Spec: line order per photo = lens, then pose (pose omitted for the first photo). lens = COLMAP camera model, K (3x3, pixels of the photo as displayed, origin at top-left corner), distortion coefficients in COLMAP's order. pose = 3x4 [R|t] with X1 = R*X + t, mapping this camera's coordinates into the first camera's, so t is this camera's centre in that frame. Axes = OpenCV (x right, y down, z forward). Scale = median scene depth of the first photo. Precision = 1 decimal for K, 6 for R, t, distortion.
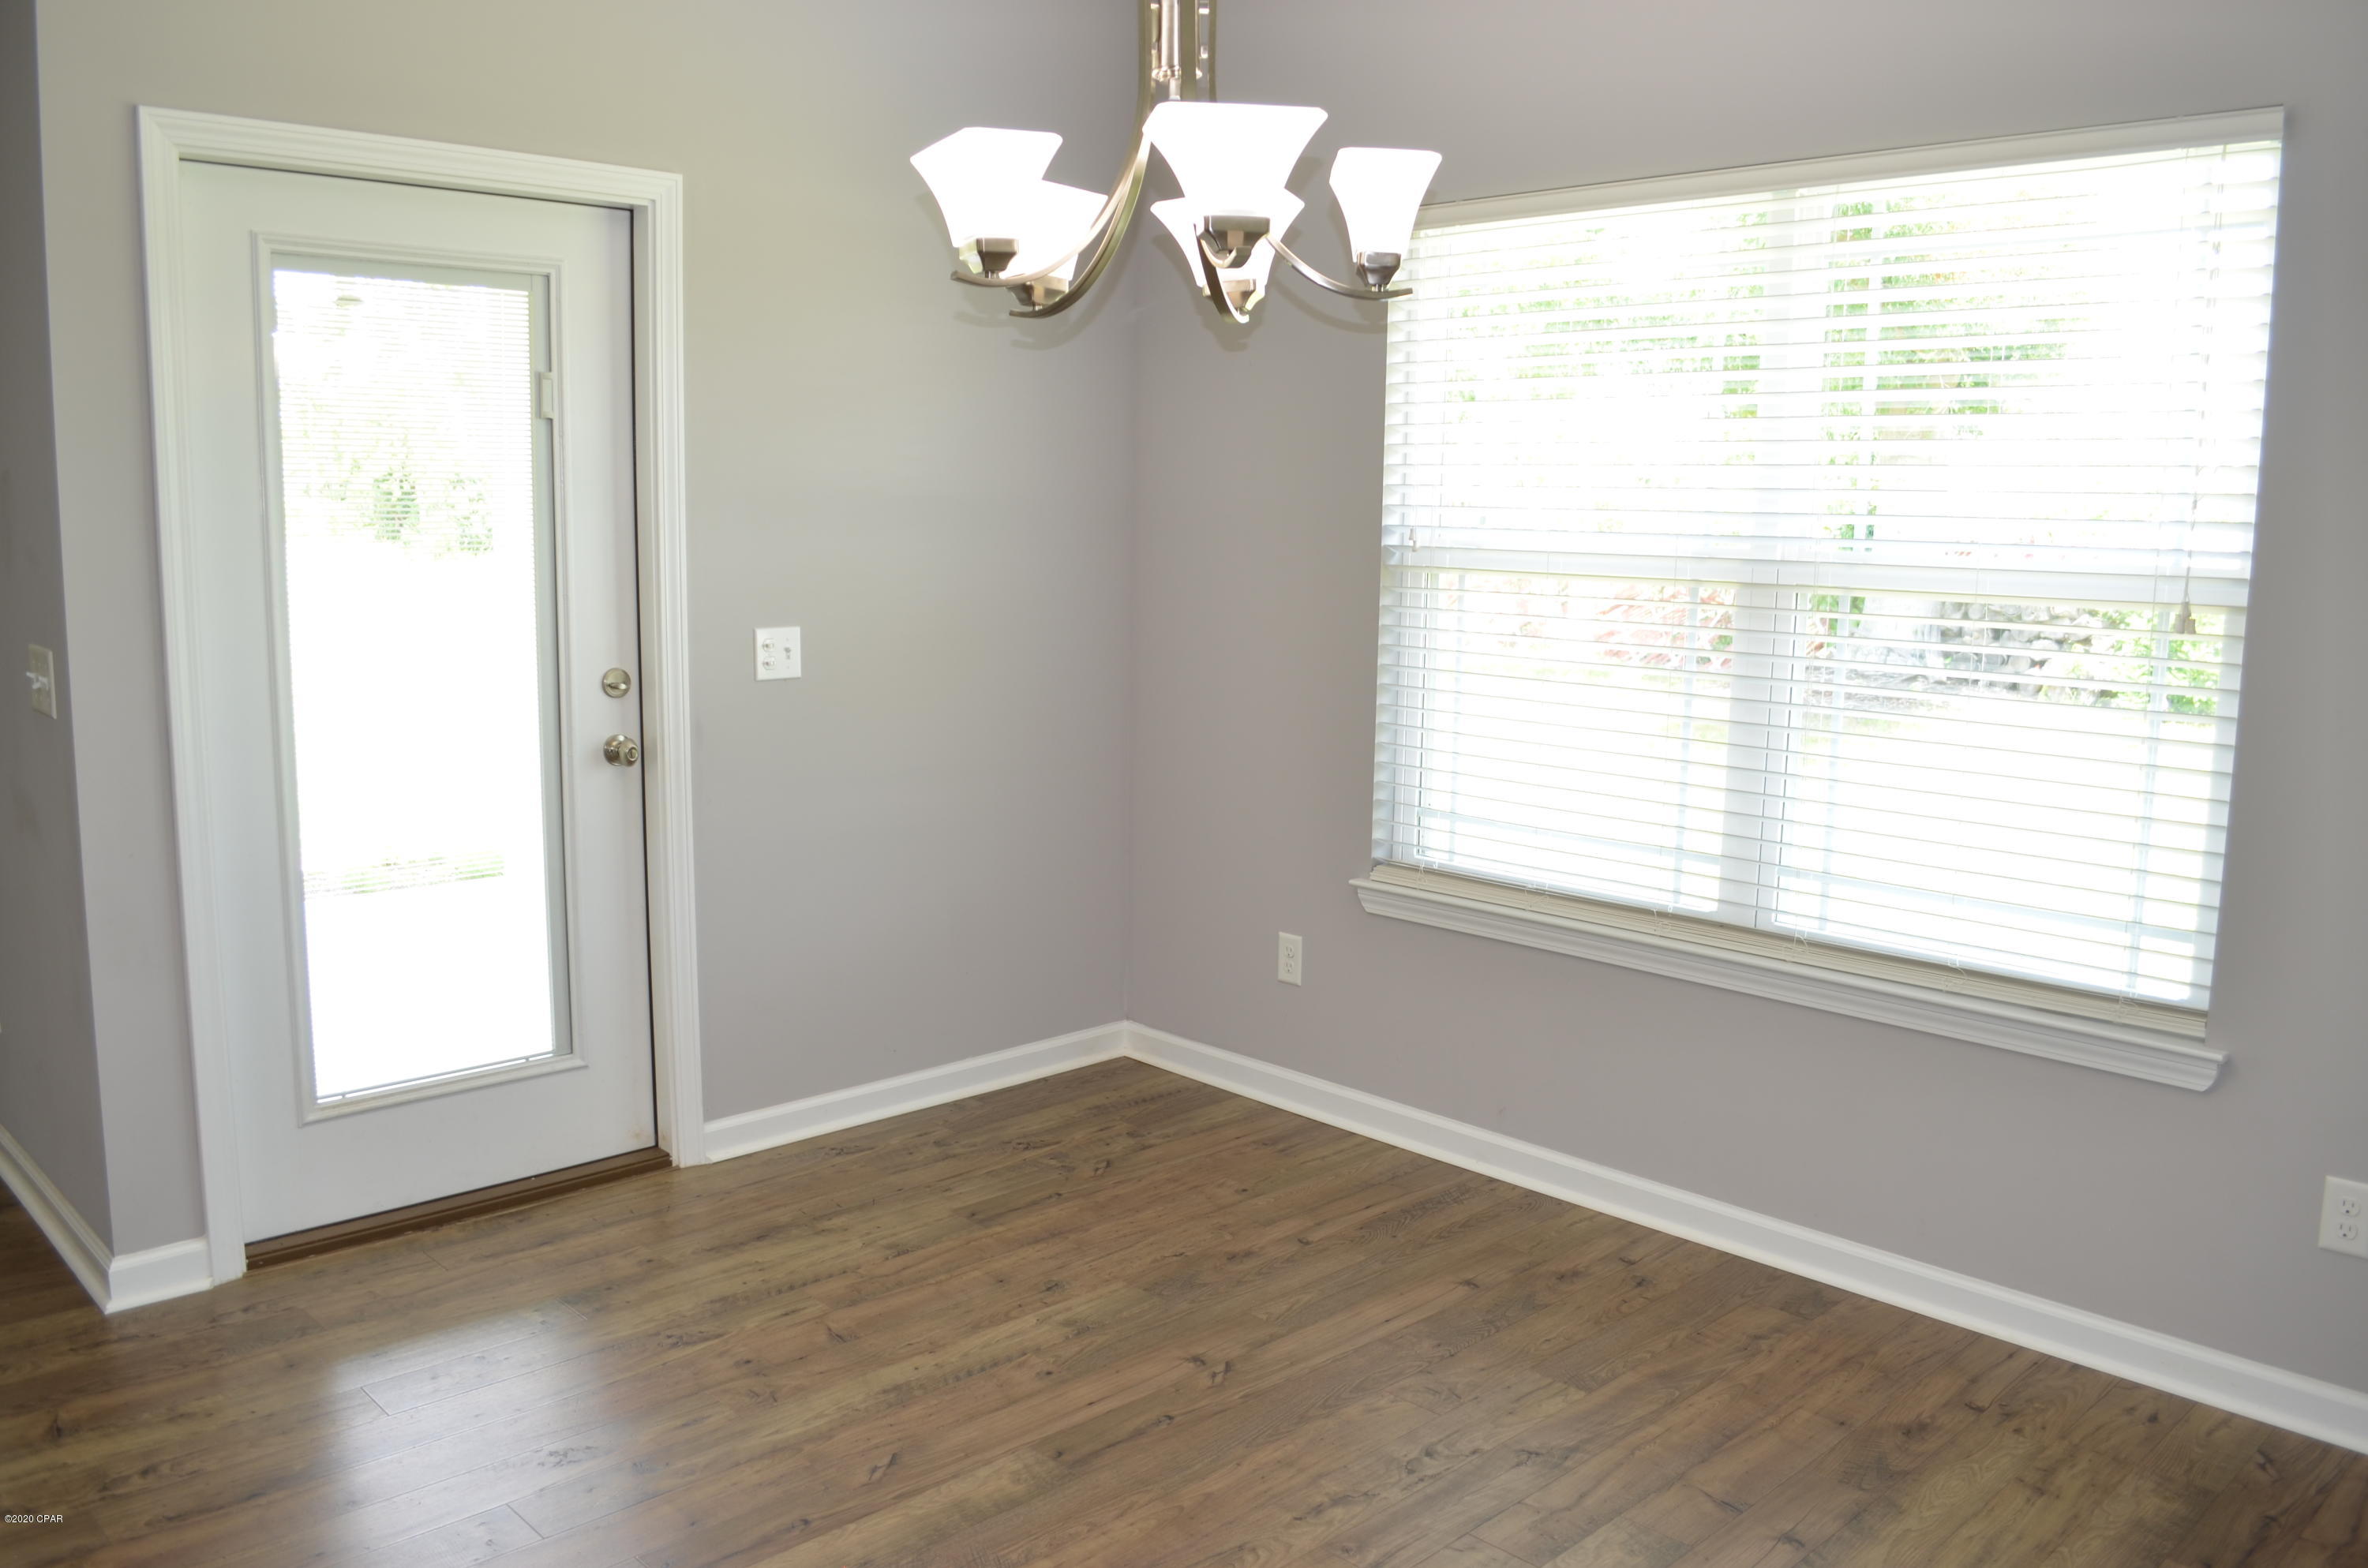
lens RADIAL K [[1856.1, 0, 1239.8], [0, 1856.1, 789.8], [0, 0, 1]] dist [-0.076724, 0.009891]
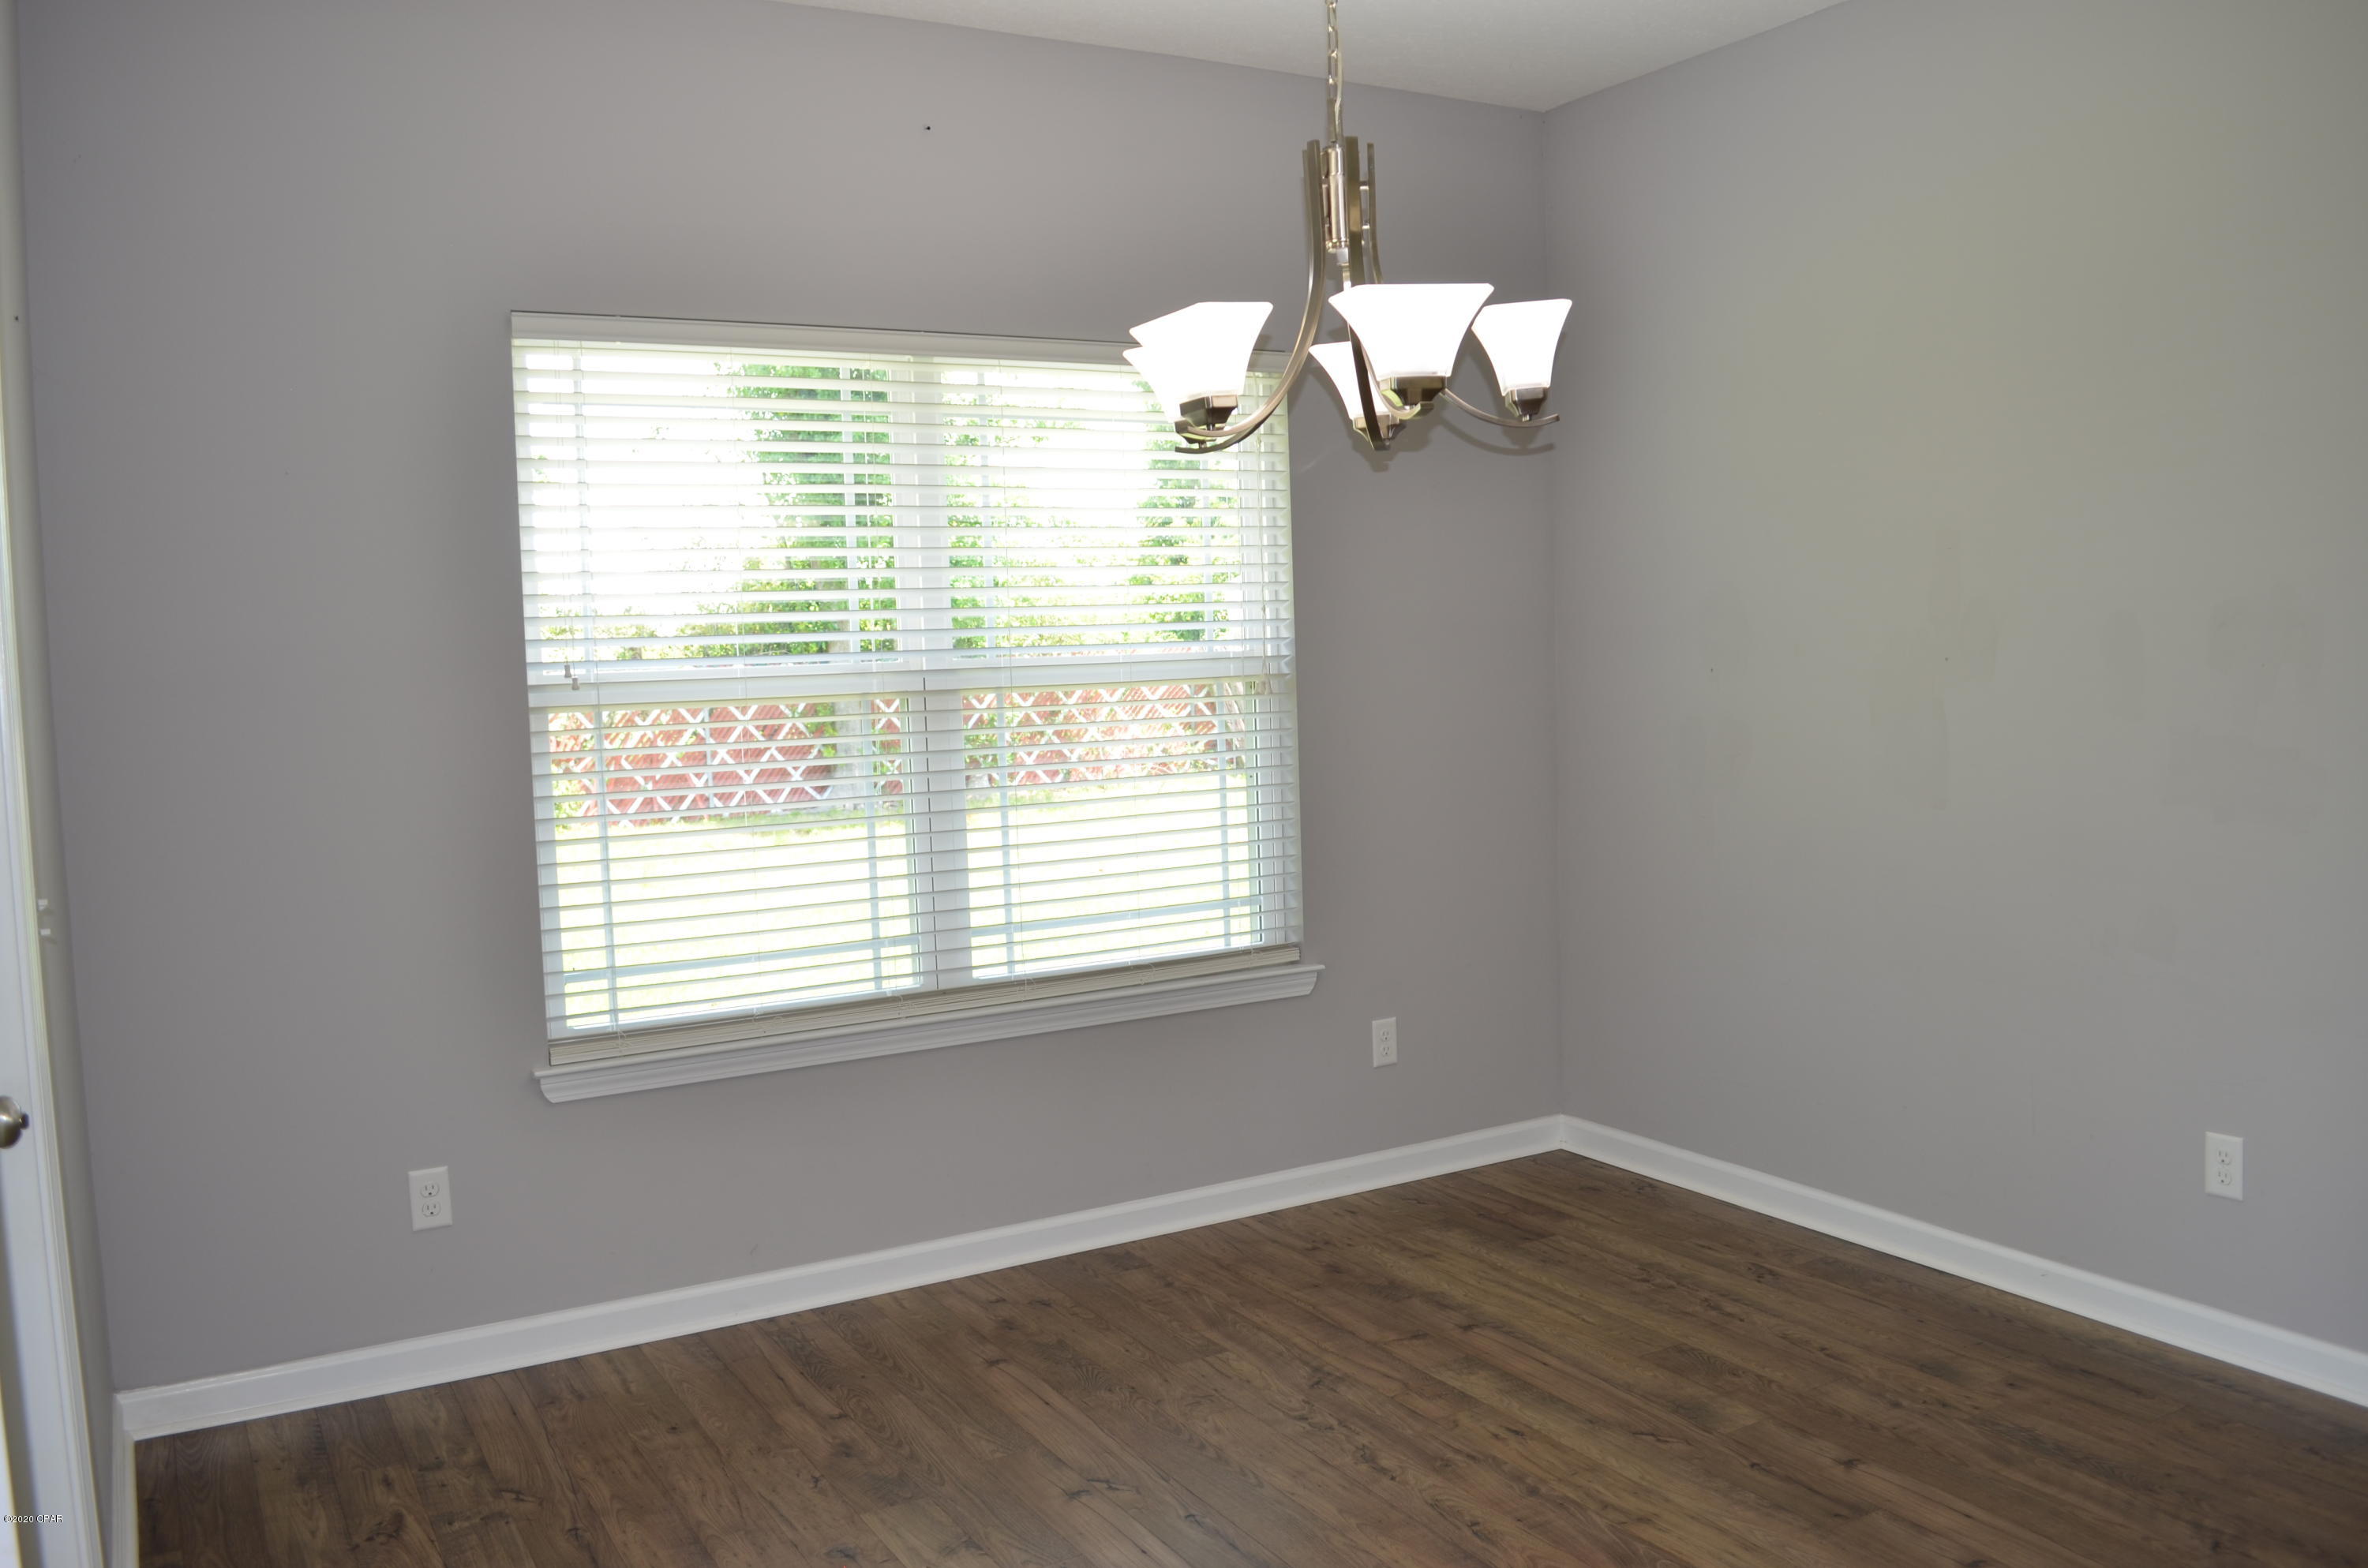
lens RADIAL K [[1856.1, 0, 1181.5], [0, 1856.1, 757.9], [0, 0, 1]] dist [-0.076724, 0.009891]
pose [[0.251841, -0.088603, 0.963704, -0.827731], [0.175923, 0.983400, 0.044441, -0.097835], [-0.951645, 0.158346, 0.263247, 0.571358]]
